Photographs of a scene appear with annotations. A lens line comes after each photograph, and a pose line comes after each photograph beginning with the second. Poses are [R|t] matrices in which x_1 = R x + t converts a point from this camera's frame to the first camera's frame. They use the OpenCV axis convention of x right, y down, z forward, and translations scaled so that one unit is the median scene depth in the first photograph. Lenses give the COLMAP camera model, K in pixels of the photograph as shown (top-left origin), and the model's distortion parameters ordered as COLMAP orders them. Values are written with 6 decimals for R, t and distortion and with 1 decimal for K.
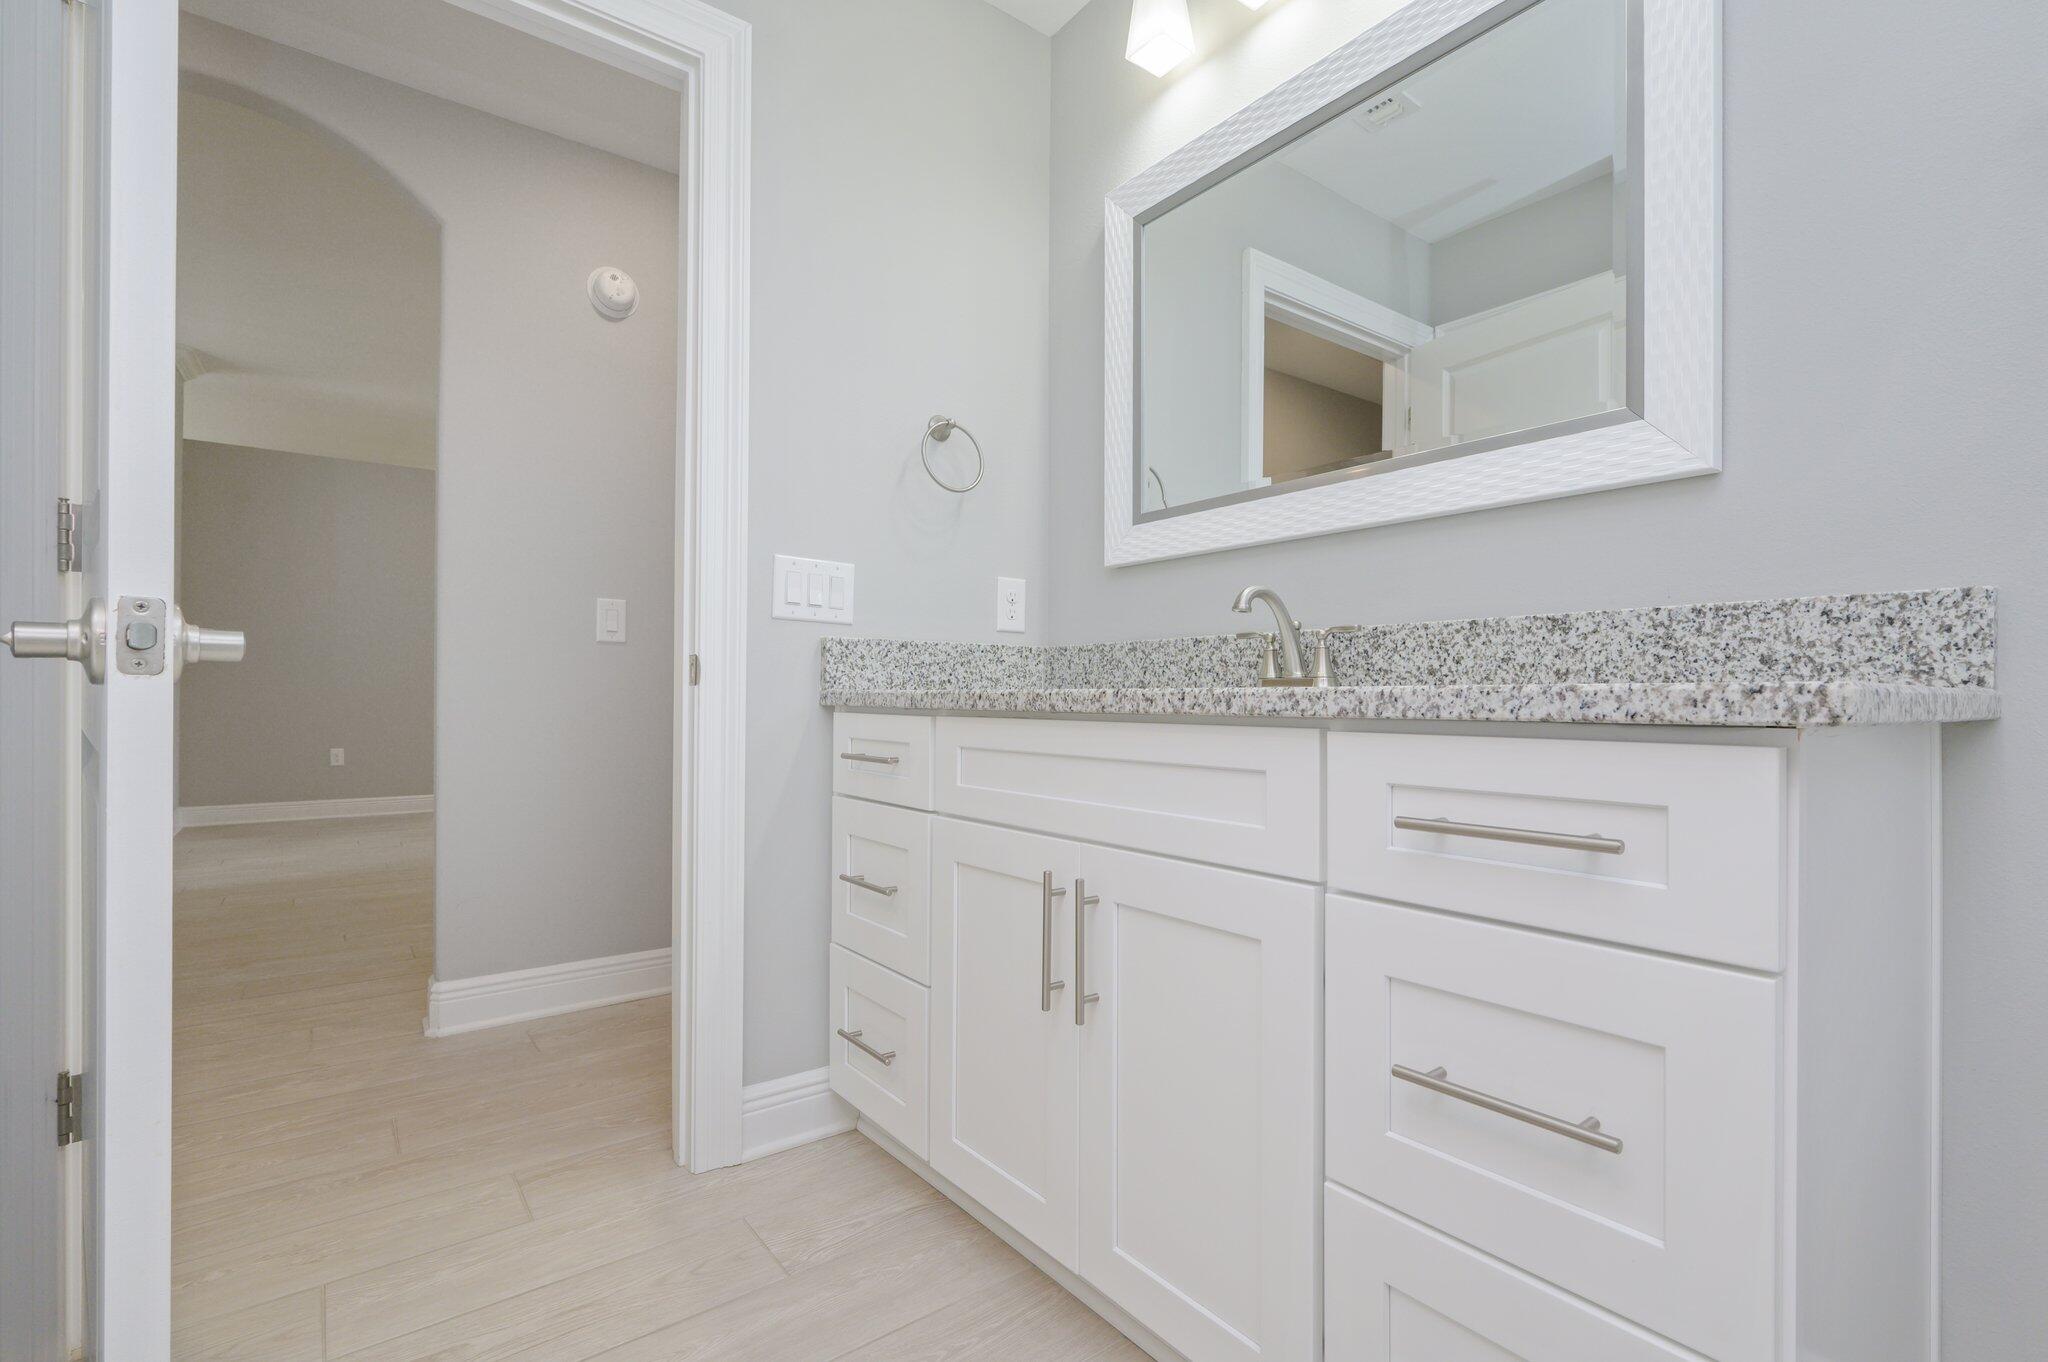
lens RADIAL K [[932.6, 0, 1024.0], [0, 932.6, 681.0], [0, 0, 1]] dist [0.002155, 0.000201]
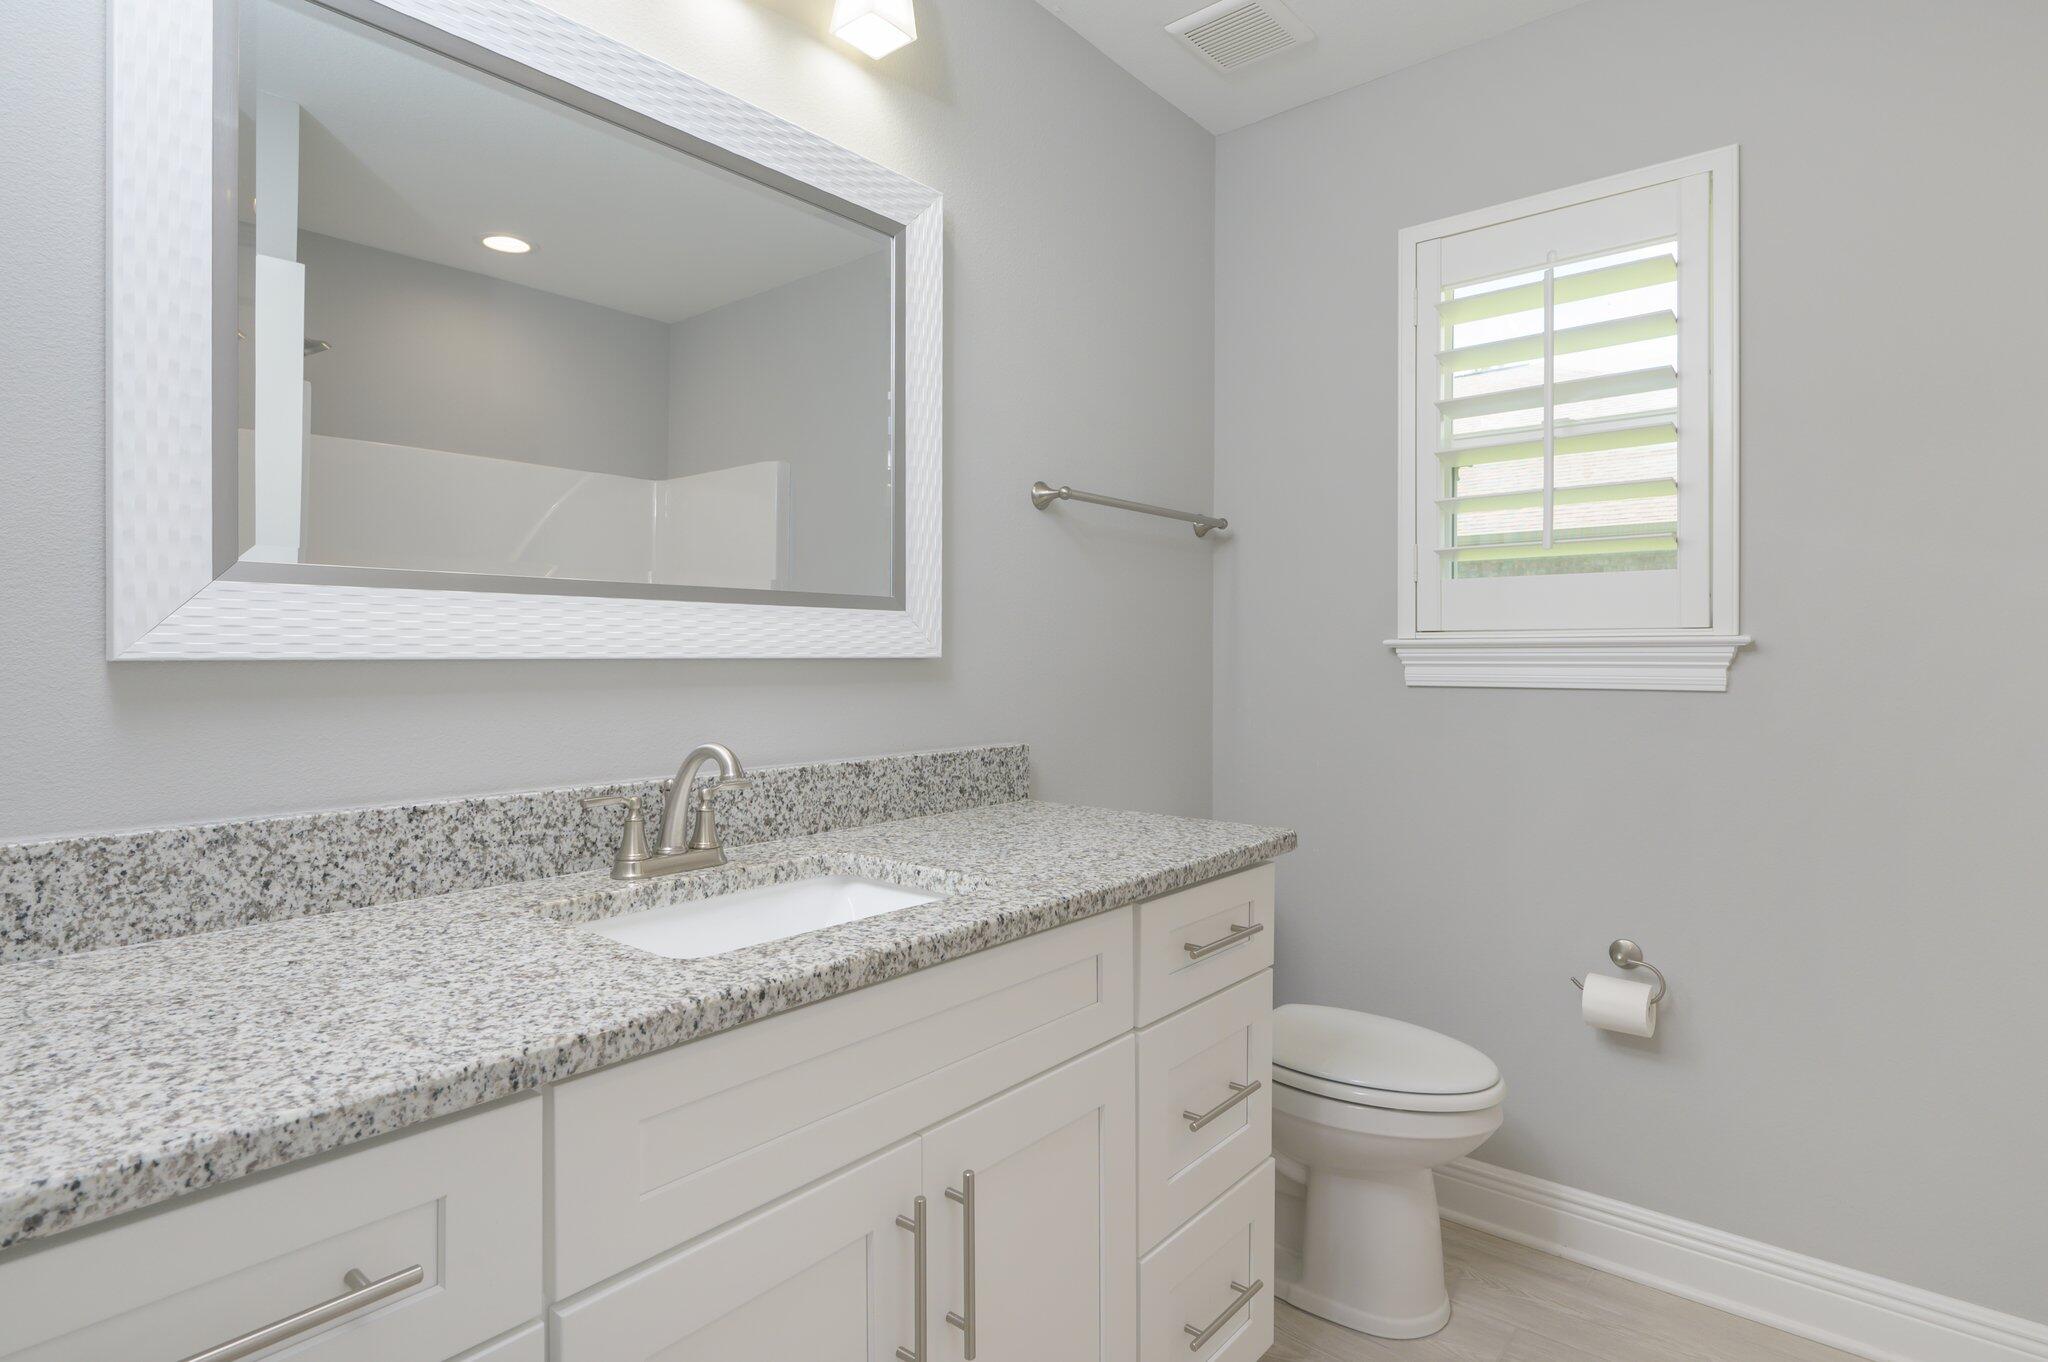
lens RADIAL K [[1076.0, 0, 1027.3], [0, 1076.0, 650.2], [0, 0, 1]] dist [0.001562, 0.000890]
pose [[-0.223115, -0.003813, 0.974785, -0.718442], [-0.018645, 0.999826, -0.000357, -0.194463], [-0.974614, -0.018254, -0.223147, 0.999216]]
